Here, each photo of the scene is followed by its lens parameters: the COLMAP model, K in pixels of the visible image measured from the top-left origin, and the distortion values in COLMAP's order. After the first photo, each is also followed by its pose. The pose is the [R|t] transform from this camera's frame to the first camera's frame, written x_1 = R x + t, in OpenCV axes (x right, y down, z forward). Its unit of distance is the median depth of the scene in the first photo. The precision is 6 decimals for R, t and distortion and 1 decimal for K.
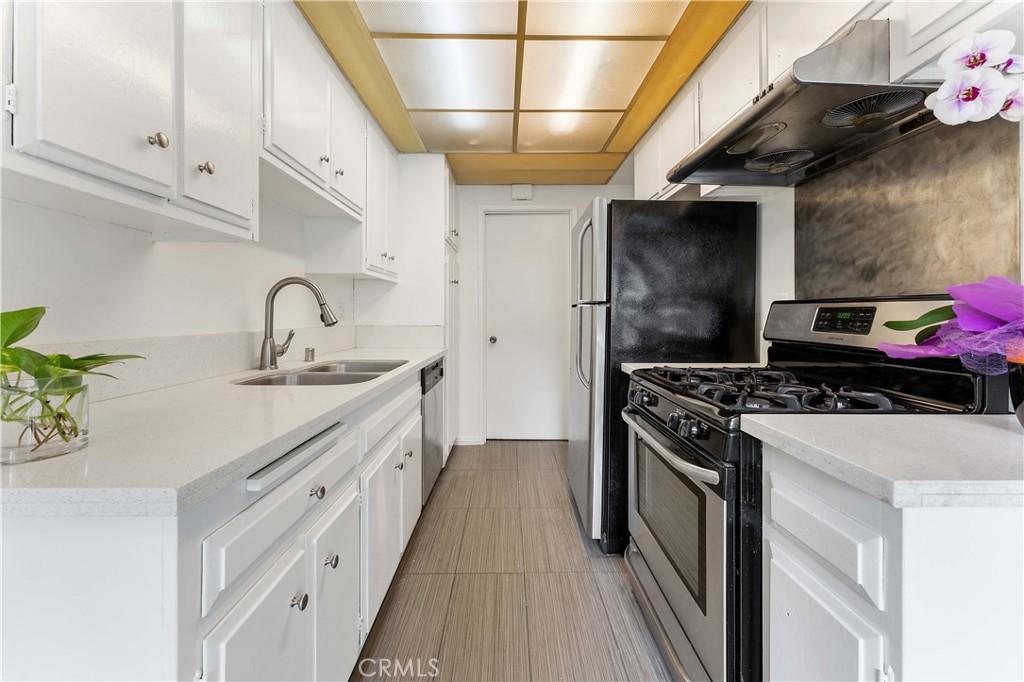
lens RADIAL K [[410.1, 0, 512.7], [0, 410.1, 313.2], [0, 0, 1]] dist [0.000319, -0.000066]
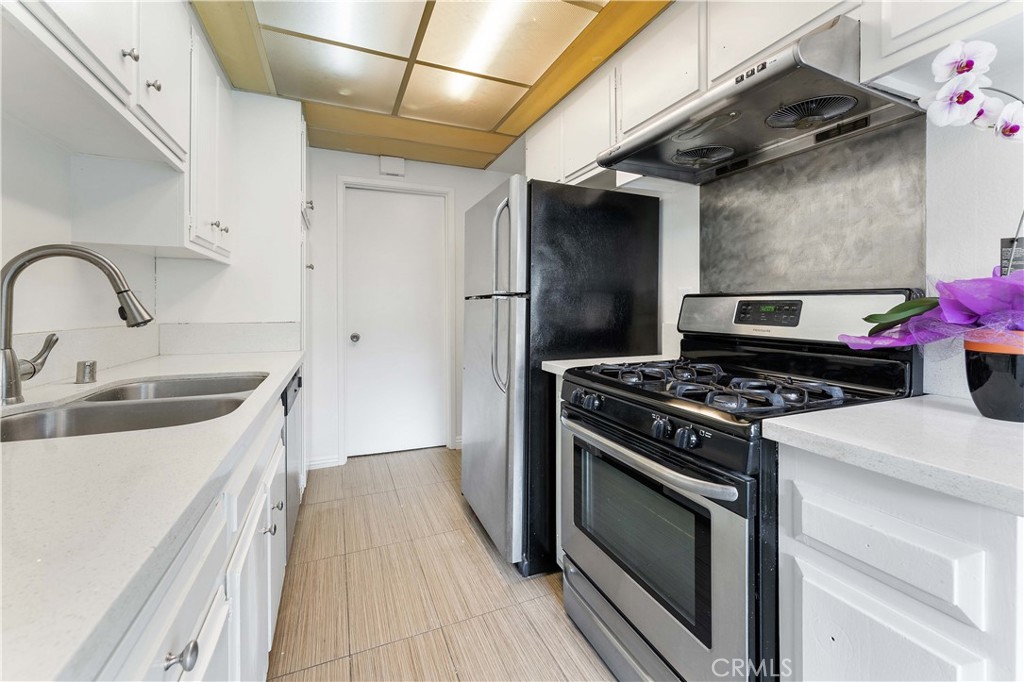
lens RADIAL K [[410.1, 0, 503.0], [0, 410.1, 307.9], [0, 0, 1]] dist [0.000319, -0.000066]
pose [[0.926365, -0.000577, 0.376626, -0.163967], [-0.000831, 0.999993, 0.003574, 0.000381], [-0.376626, -0.003623, 0.926358, 0.208564]]
